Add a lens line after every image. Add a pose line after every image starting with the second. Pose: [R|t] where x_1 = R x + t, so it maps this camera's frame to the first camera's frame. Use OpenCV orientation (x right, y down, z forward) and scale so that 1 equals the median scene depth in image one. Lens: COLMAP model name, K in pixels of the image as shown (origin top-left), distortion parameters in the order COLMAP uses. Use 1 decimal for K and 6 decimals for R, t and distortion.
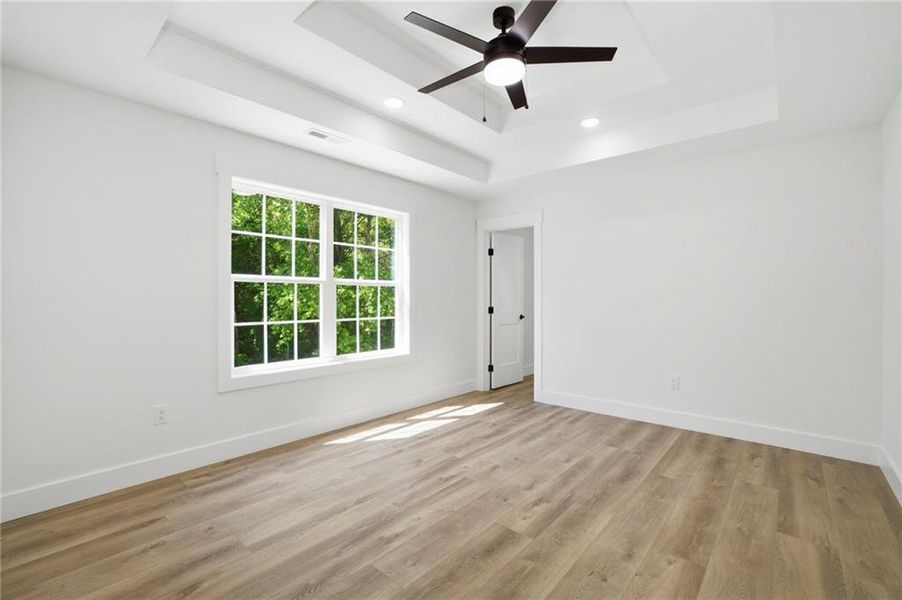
lens RADIAL K [[408.4, 0, 441.2], [0, 408.4, 305.6], [0, 0, 1]] dist [-0.040798, 0.019108]
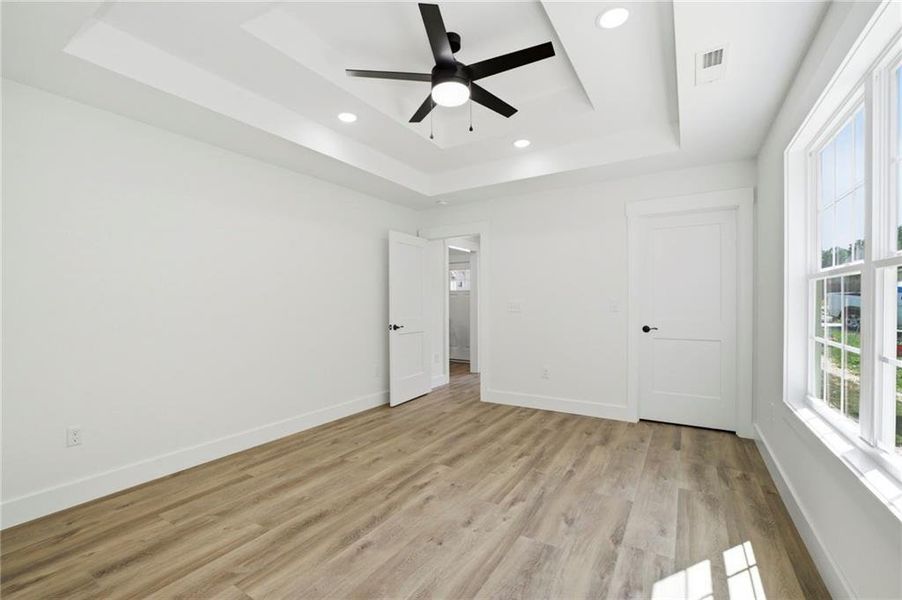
lens RADIAL K [[408.4, 0, 441.2], [0, 408.4, 305.6], [0, 0, 1]] dist [-0.040798, 0.019108]
pose [[-0.987808, 0.004369, -0.155618, 0.338668], [0.000478, 0.999687, 0.025031, -0.039631], [0.155679, 0.024651, -0.987500, 1.956535]]
